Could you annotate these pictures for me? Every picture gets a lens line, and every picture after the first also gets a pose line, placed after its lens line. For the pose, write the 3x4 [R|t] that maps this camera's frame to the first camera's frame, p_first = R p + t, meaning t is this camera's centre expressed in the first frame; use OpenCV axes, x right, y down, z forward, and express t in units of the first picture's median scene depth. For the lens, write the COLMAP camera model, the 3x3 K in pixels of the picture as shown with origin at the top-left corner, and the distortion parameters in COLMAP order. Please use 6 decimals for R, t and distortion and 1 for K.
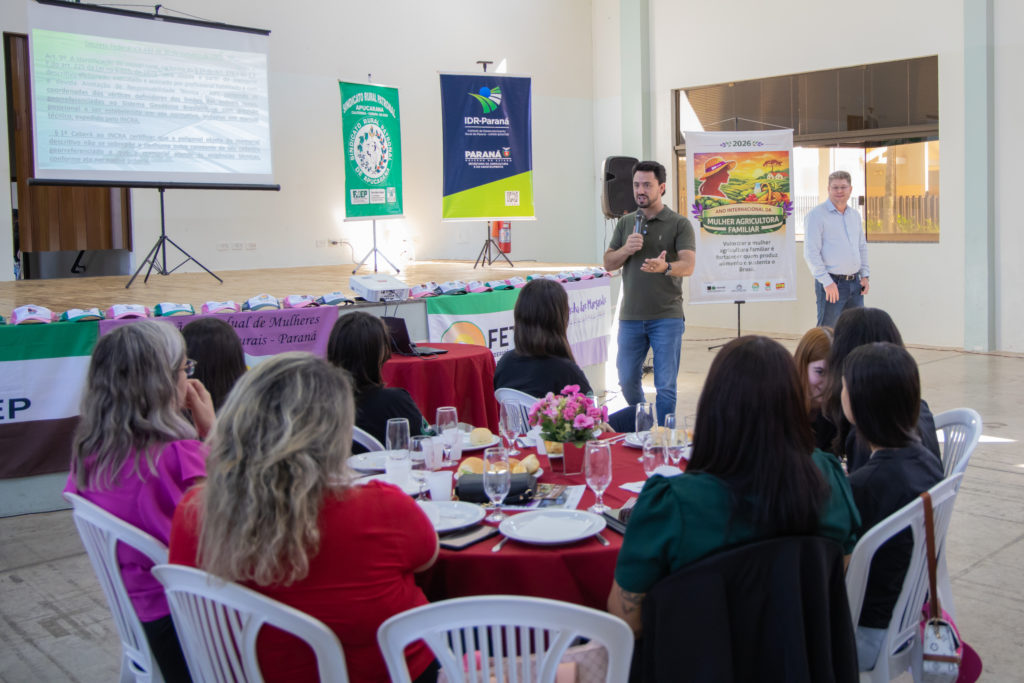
lens RADIAL K [[1005.5, 0, 625.5], [0, 1005.5, 260.2], [0, 0, 1]] dist [-0.049898, 0.105829]
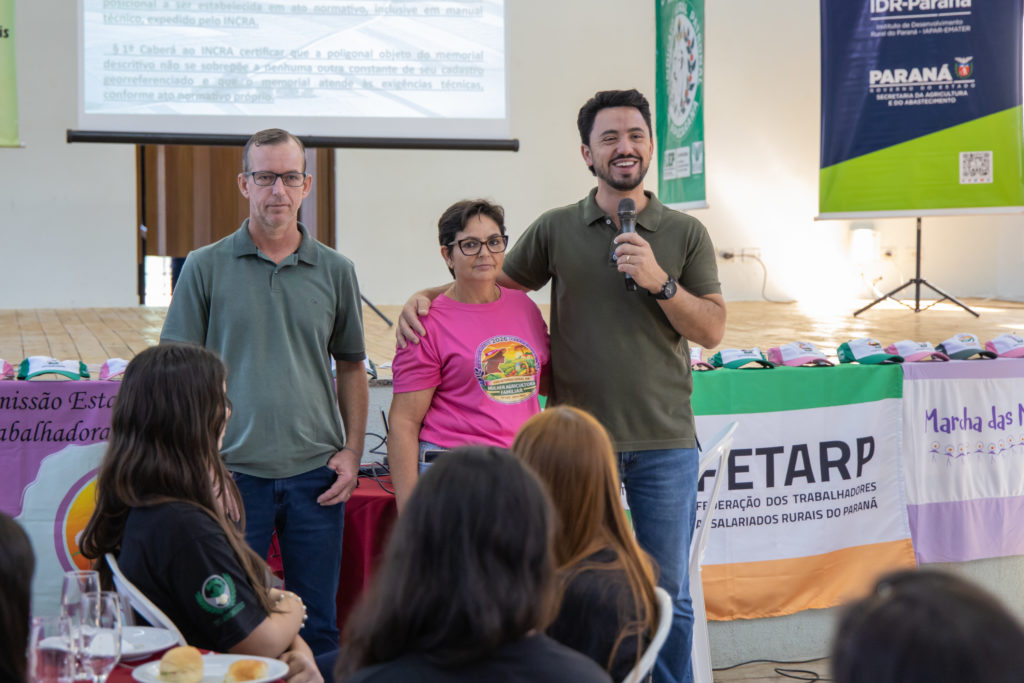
lens RADIAL K [[2164.2, 0, 474.2], [0, 2164.2, 340.6], [0, 0, 1]] dist [0.236926, 0.068161]
pose [[0.830138, 0.050165, -0.555296, 0.258222], [-0.036565, 0.998698, 0.035559, -0.011548], [0.556357, -0.009215, 0.830892, 0.068365]]
